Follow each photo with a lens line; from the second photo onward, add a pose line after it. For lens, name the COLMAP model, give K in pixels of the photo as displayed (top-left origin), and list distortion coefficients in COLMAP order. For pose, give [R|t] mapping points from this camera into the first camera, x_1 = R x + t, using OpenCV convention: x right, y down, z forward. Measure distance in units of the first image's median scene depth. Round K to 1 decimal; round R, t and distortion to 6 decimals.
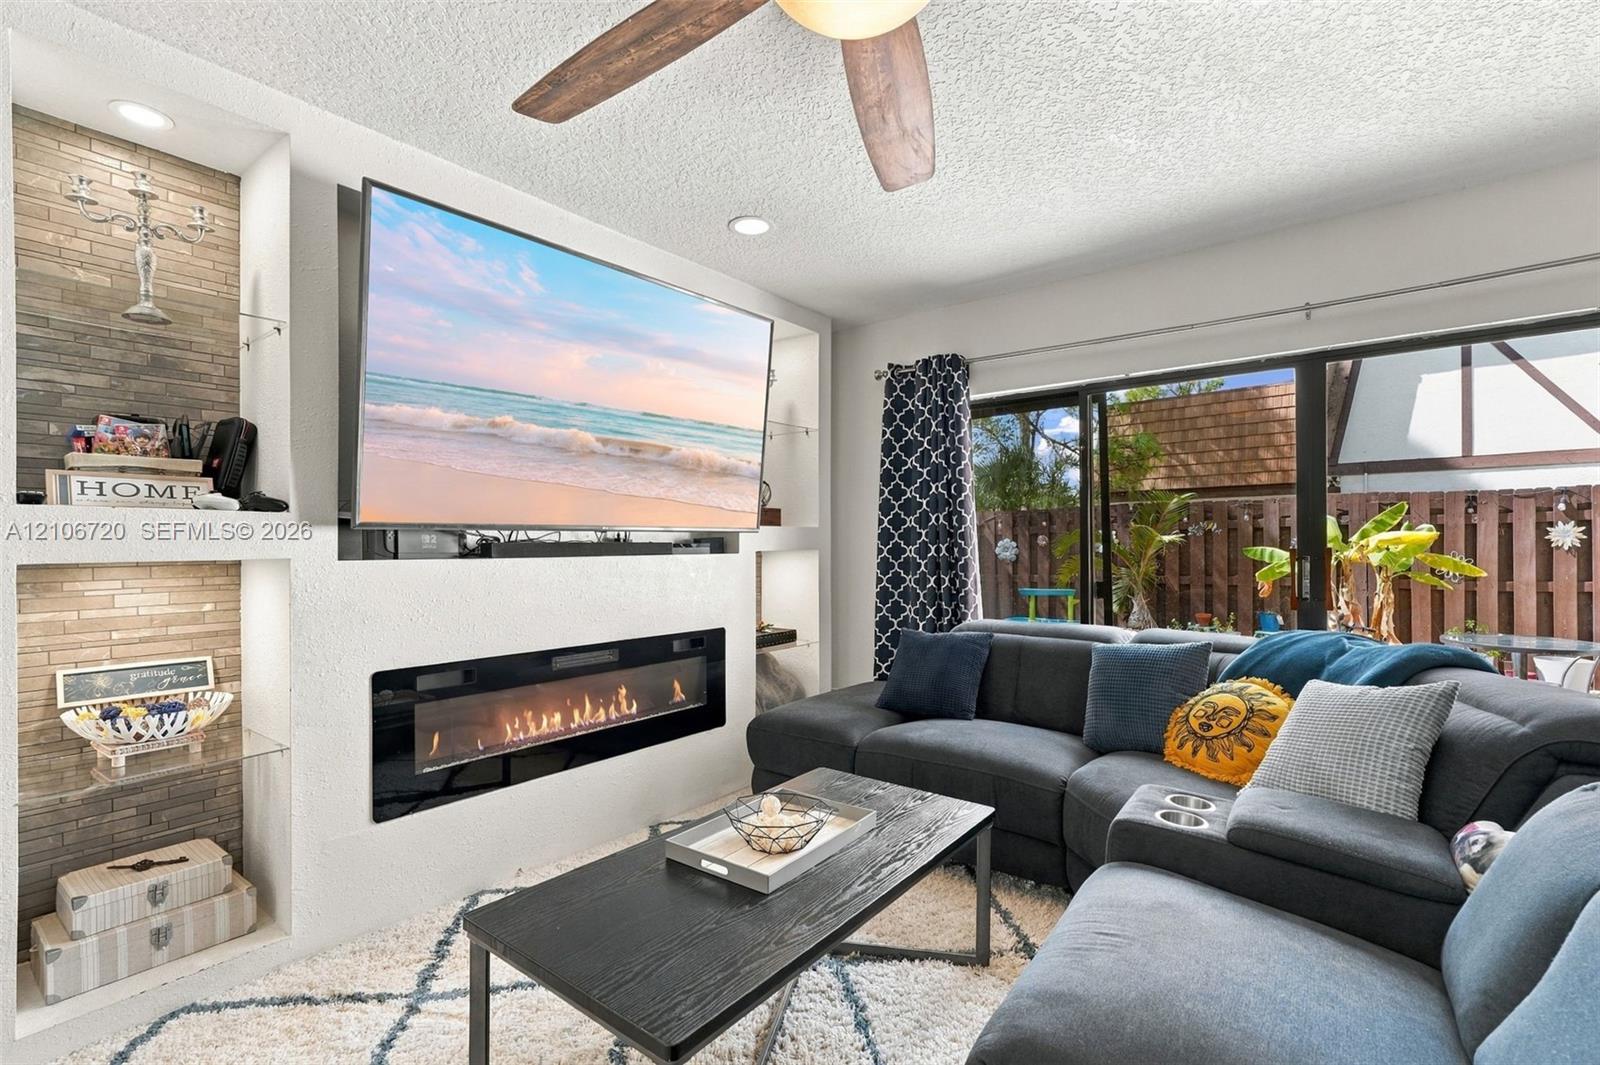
lens RADIAL K [[718.0, 0, 799.7], [0, 718.0, 546.4], [0, 0, 1]] dist [-0.002736, 0.000139]
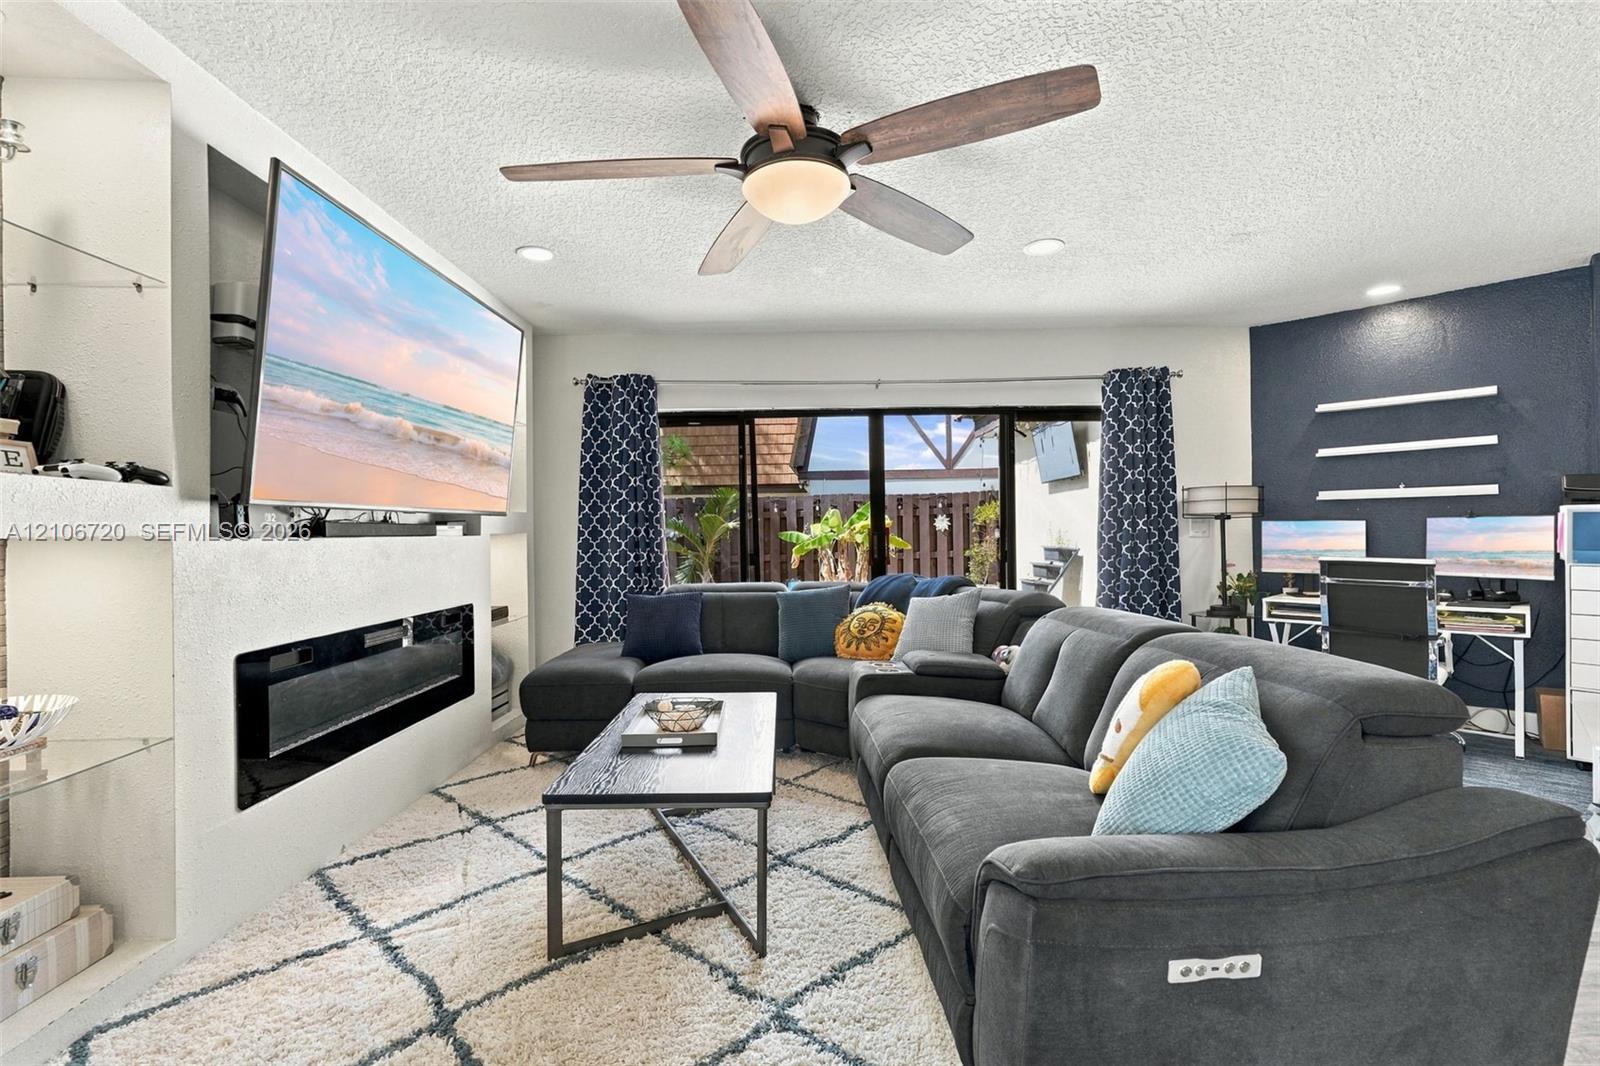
lens RADIAL K [[706.2, 0, 800.0], [0, 706.2, 533.0], [0, 0, 1]] dist [0.000165, 0.000637]
pose [[0.786212, -0.008224, 0.617903, -0.499562], [0.011409, 0.999934, -0.001208, 0.016388], [-0.617852, 0.007999, 0.786254, -0.190572]]
